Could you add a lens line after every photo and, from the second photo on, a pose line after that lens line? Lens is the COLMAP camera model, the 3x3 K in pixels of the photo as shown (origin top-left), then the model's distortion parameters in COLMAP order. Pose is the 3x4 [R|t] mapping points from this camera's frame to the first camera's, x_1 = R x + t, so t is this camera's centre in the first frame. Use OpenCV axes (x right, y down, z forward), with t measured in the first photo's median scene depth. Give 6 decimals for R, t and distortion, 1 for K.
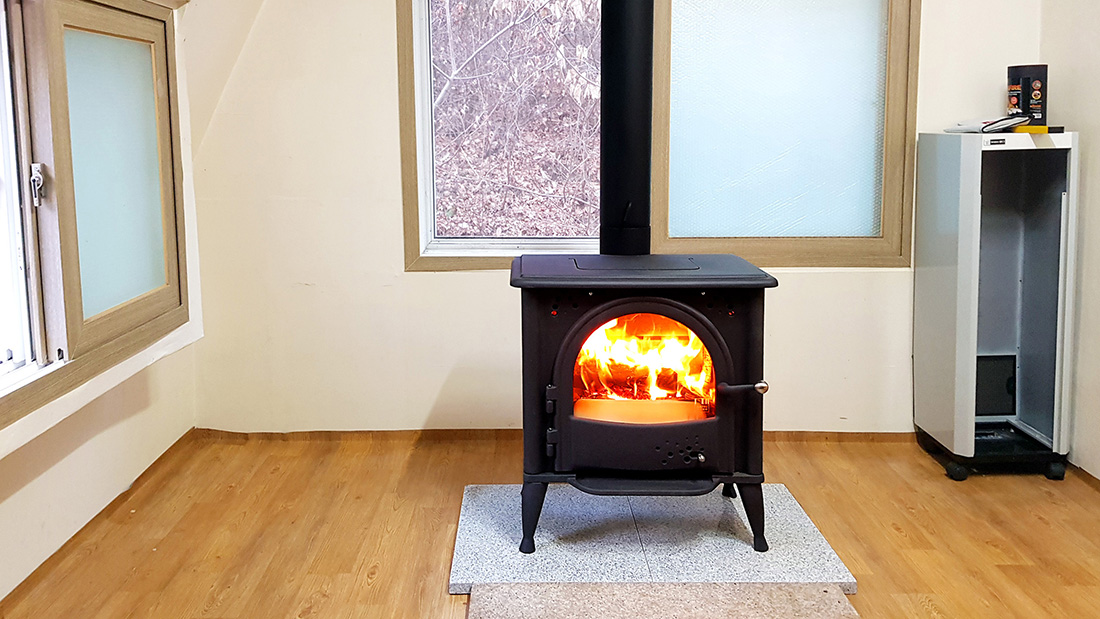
lens RADIAL K [[870.1, 0, 496.7], [0, 870.1, 284.7], [0, 0, 1]] dist [0.048753, -0.092300]
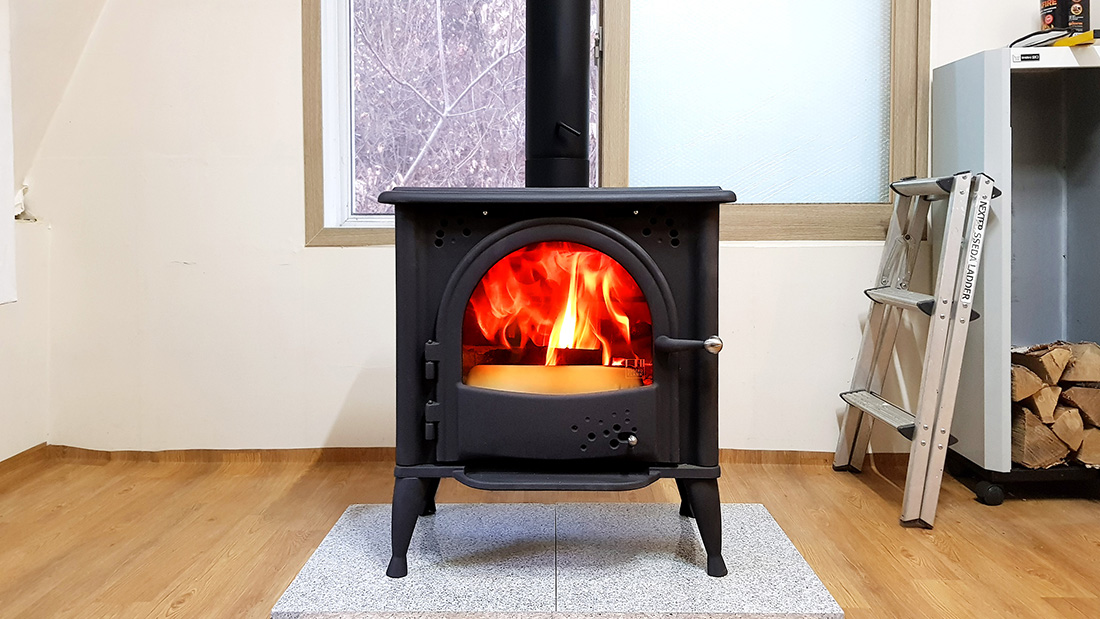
lens RADIAL K [[877.9, 0, 545.0], [0, 877.9, 324.7], [0, 0, 1]] dist [0.007708, -0.034089]
pose [[0.999839, 0.016975, 0.005811, 0.135875], [-0.016478, 0.996901, -0.076916, 0.138693], [-0.007099, 0.076808, 0.997021, 0.235767]]
